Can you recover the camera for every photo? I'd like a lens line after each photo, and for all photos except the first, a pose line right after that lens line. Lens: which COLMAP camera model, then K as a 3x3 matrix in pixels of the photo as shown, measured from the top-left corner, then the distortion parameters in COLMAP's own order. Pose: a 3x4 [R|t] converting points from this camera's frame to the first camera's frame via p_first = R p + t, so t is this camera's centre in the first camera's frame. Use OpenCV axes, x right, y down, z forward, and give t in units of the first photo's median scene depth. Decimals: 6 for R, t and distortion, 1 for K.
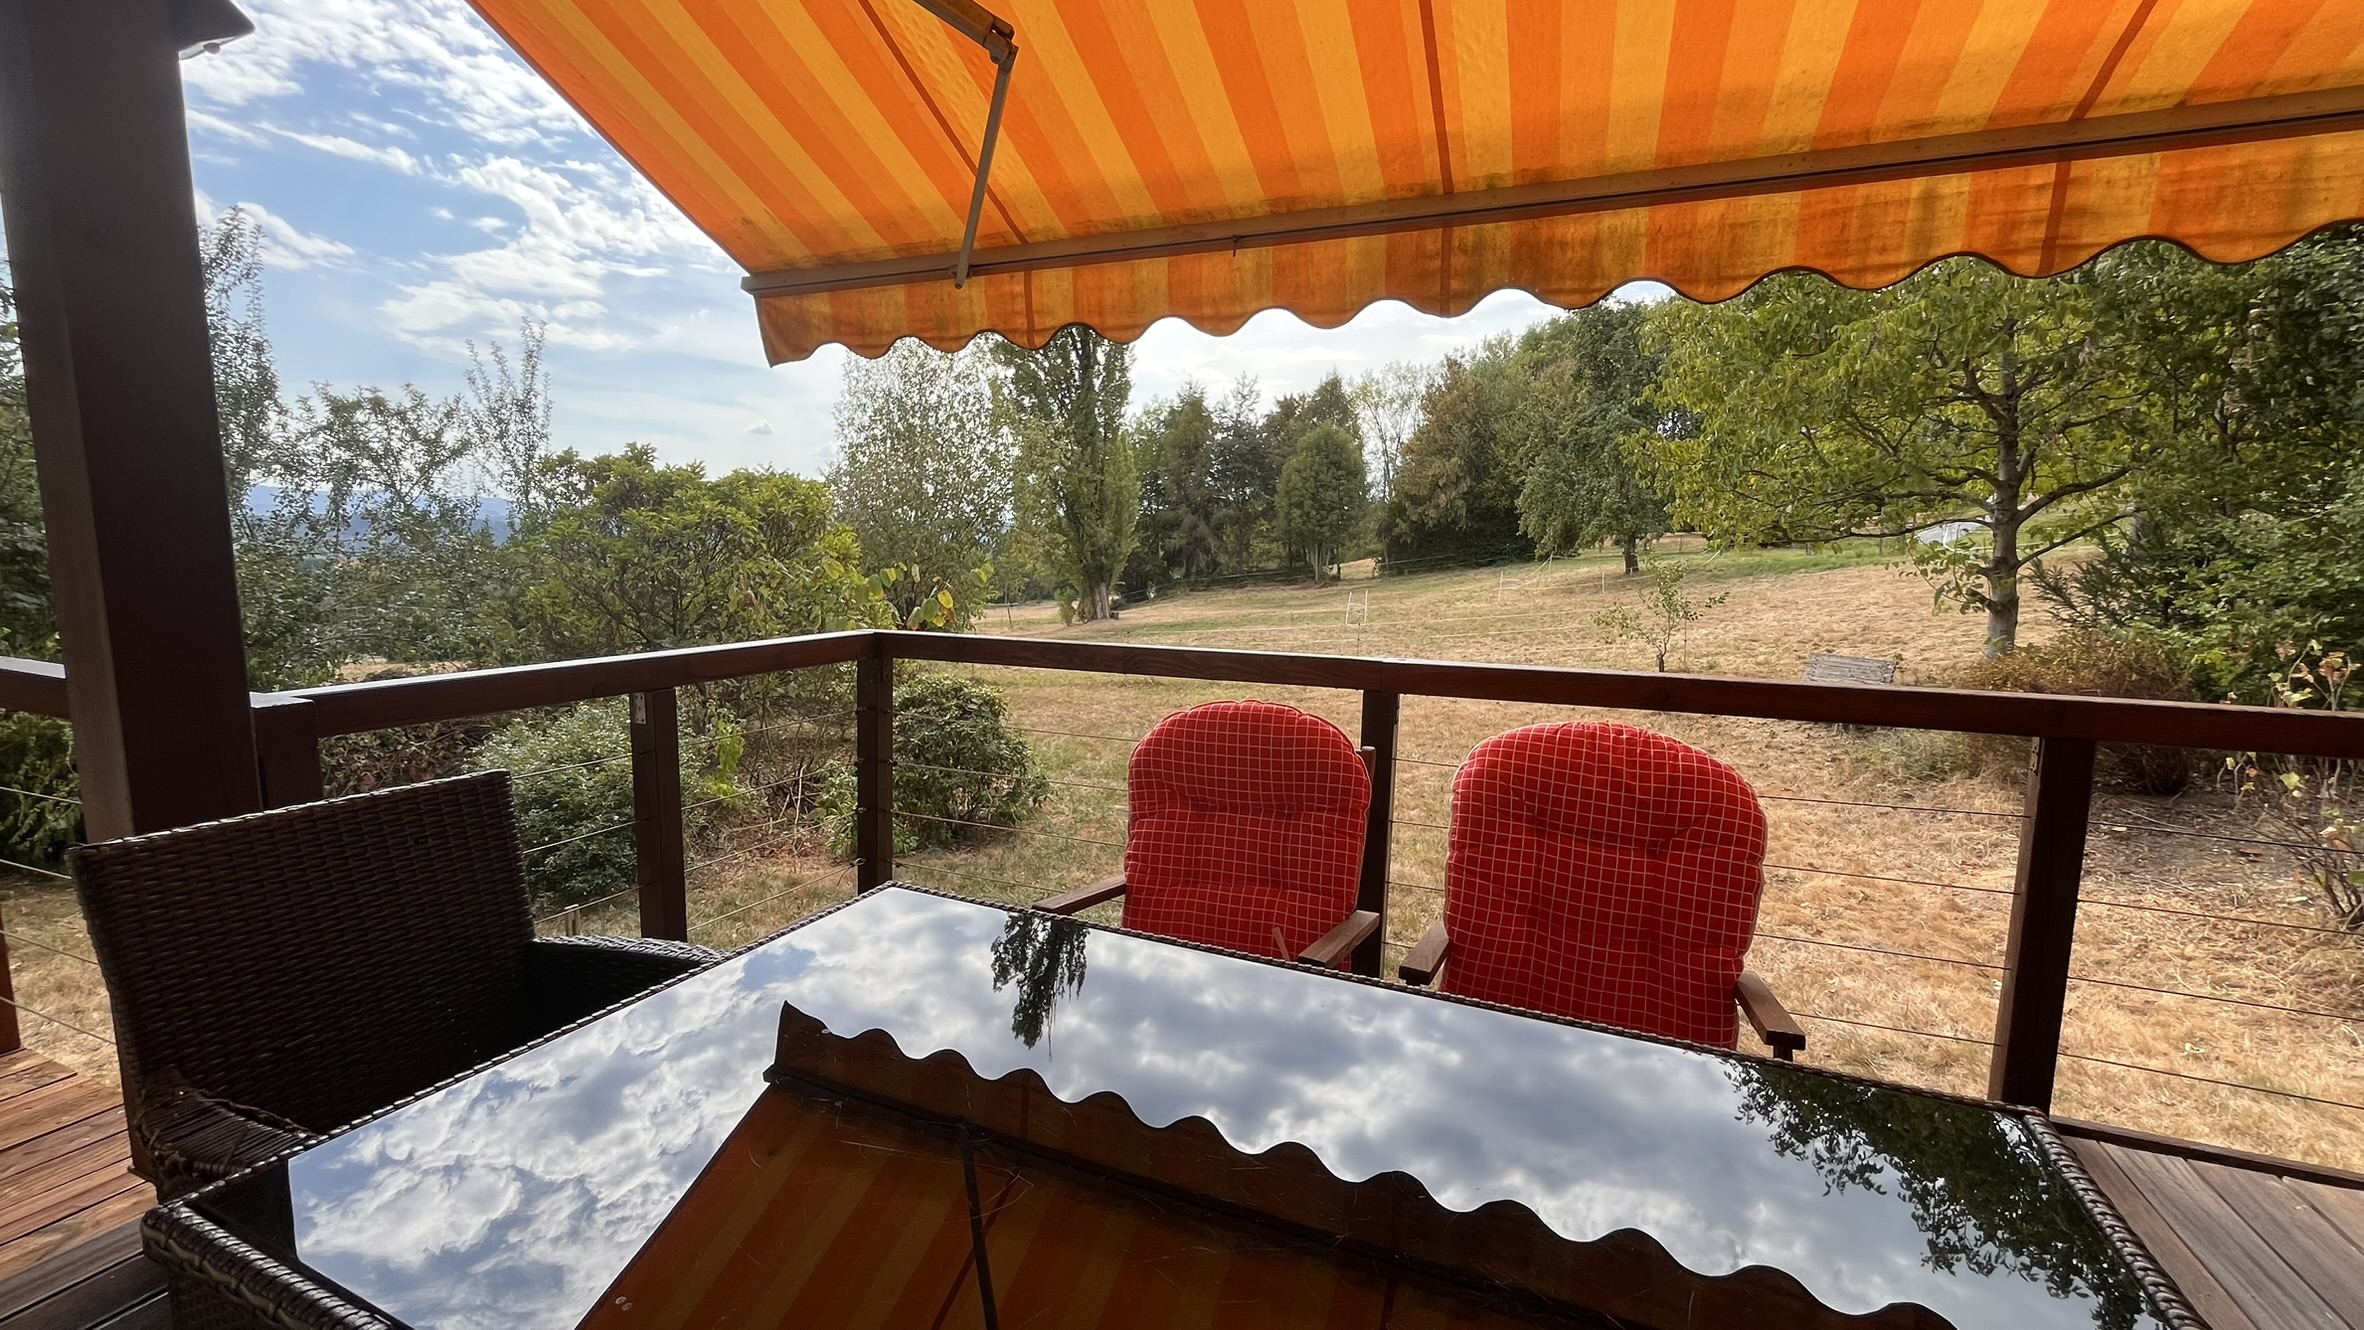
lens RADIAL K [[960.6, 0, 1182.0], [0, 960.6, 665.0], [0, 0, 1]] dist [0.001116, 0.000148]
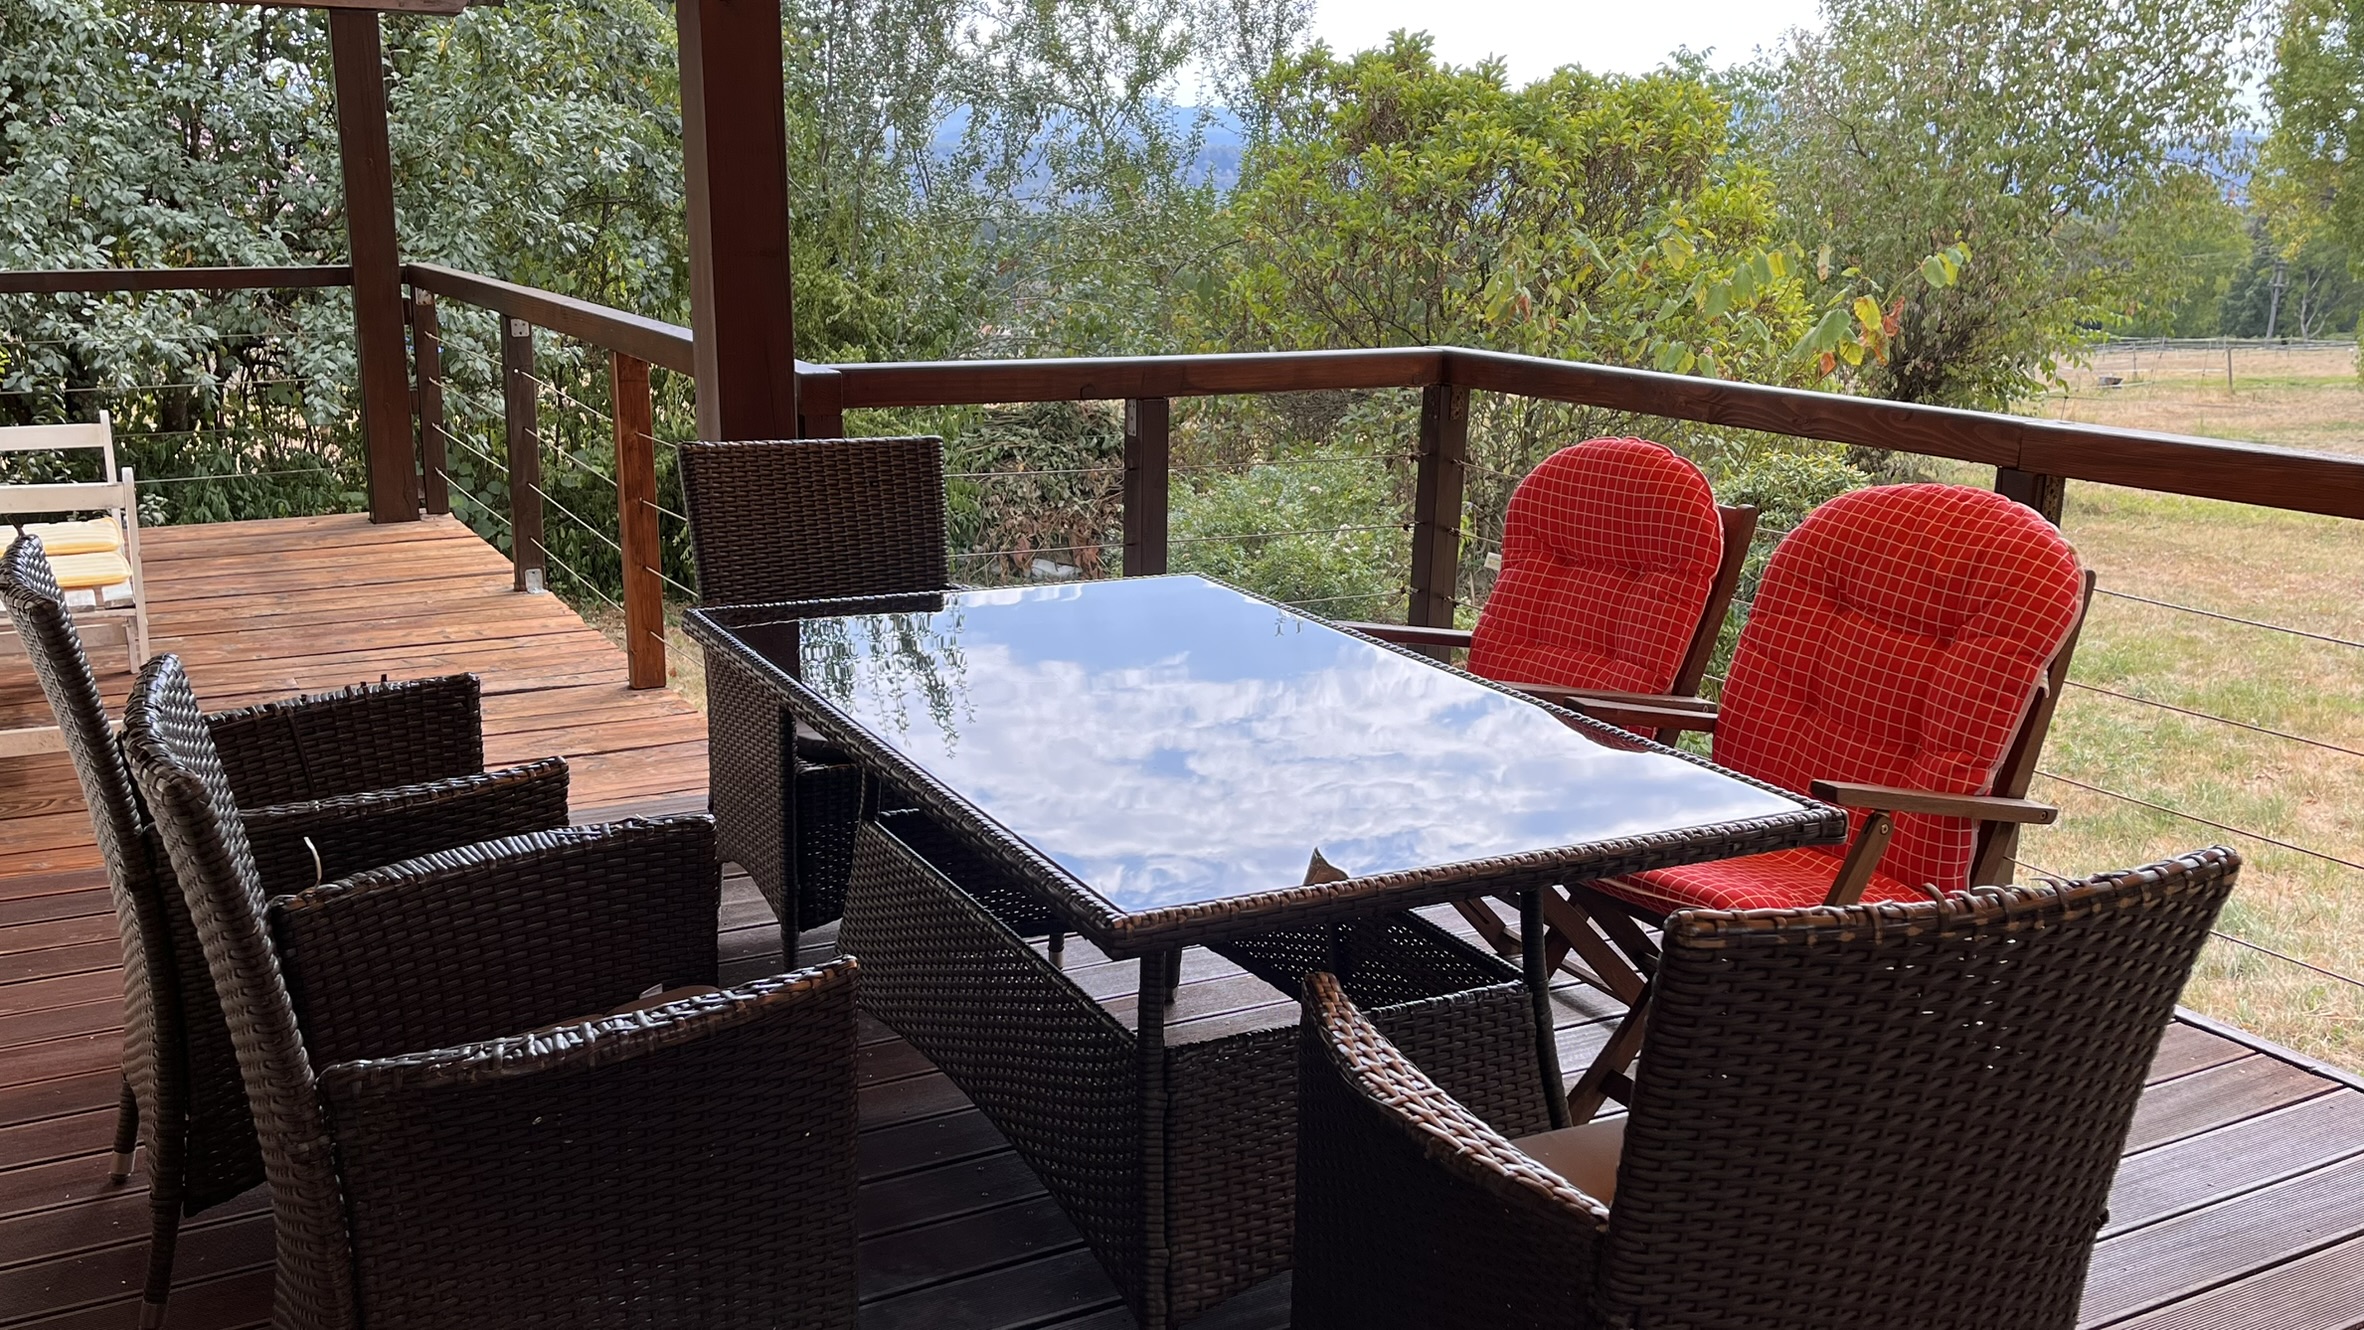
lens RADIAL K [[2124.8, 0, 1182.0], [0, 2124.8, 665.0], [0, 0, 1]] dist [-0.007713, -0.006852]
pose [[0.782038, 0.133107, -0.608850, 0.186985], [-0.073734, 0.989826, 0.121689, 0.007449], [0.618853, -0.050272, 0.783896, -0.139832]]
